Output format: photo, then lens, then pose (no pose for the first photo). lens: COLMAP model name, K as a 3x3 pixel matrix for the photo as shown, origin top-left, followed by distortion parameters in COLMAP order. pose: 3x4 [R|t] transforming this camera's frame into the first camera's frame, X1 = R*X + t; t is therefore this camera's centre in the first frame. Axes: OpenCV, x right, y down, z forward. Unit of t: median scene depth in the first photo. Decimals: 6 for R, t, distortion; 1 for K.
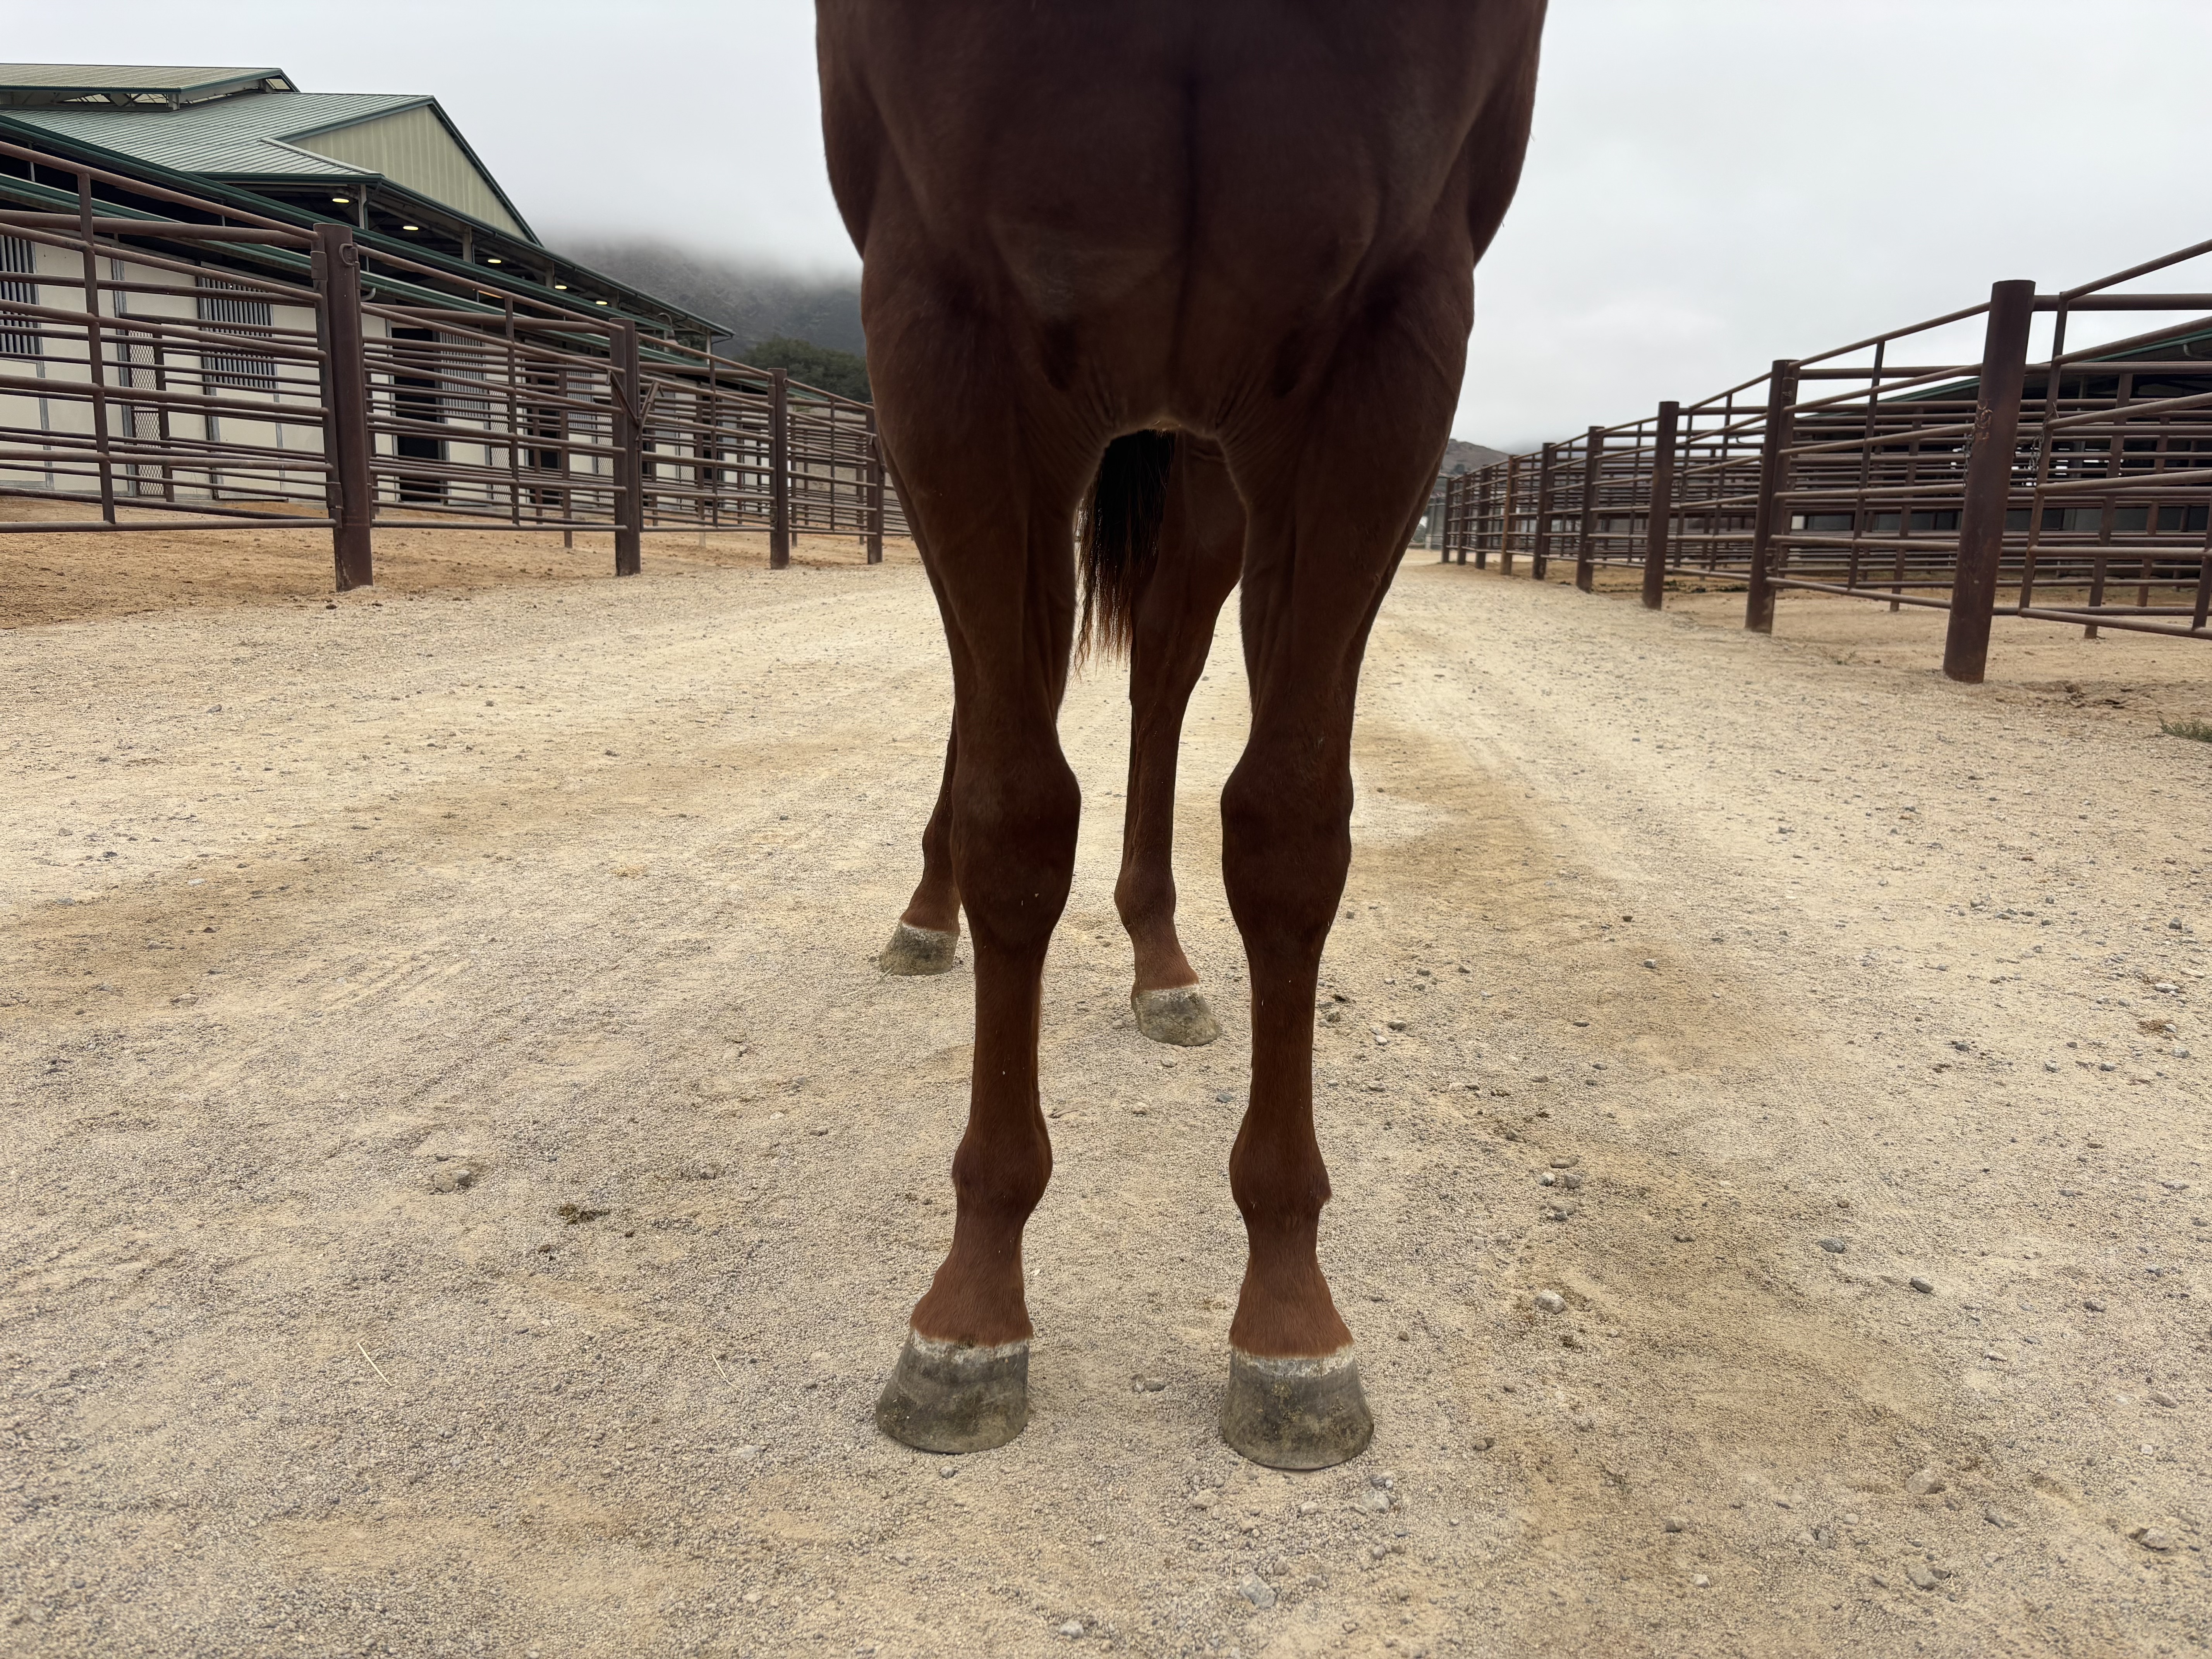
lens RADIAL K [[1685.3, 0, 1106.0], [0, 1685.3, 829.5], [0, 0, 1]] dist [0.015277, -0.000704]
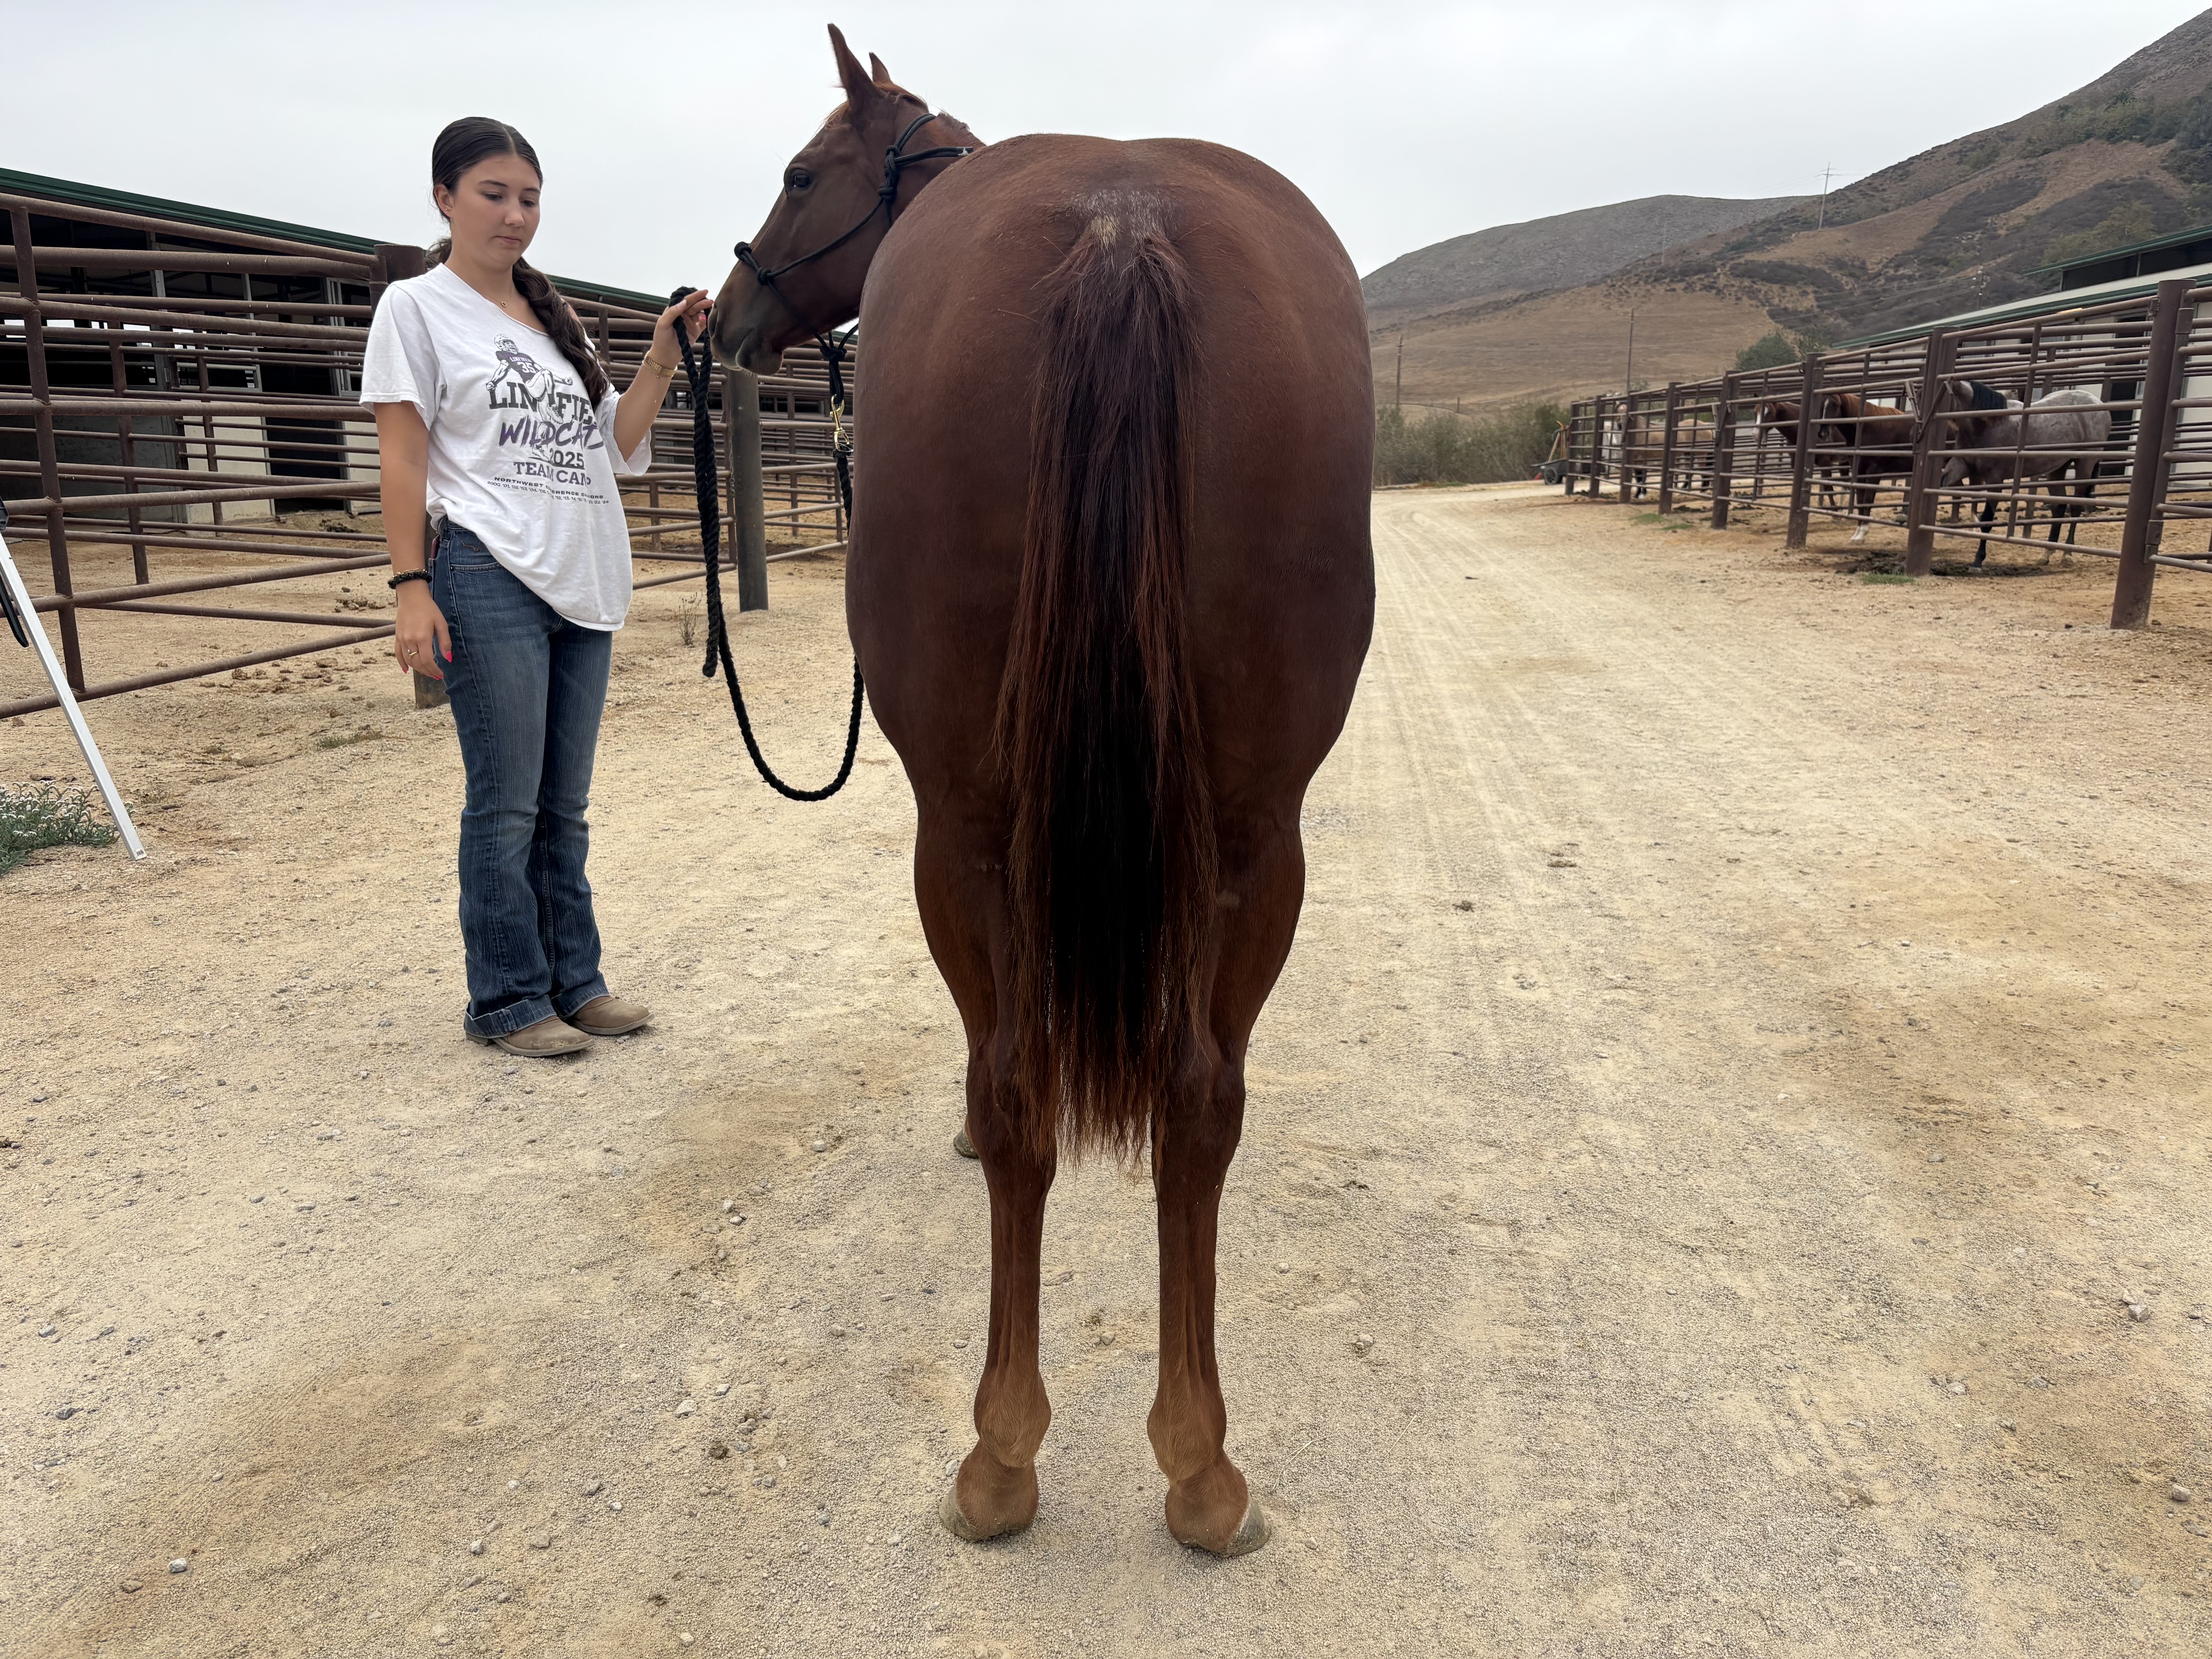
lens RADIAL K [[1685.3, 0, 1106.0], [0, 1685.3, 829.5], [0, 0, 1]] dist [0.015277, -0.000704]
pose [[-0.998495, -0.051233, 0.019583, -0.062773], [-0.038790, 0.912042, 0.408259, -0.656298], [-0.038777, 0.406885, -0.912656, 2.023889]]
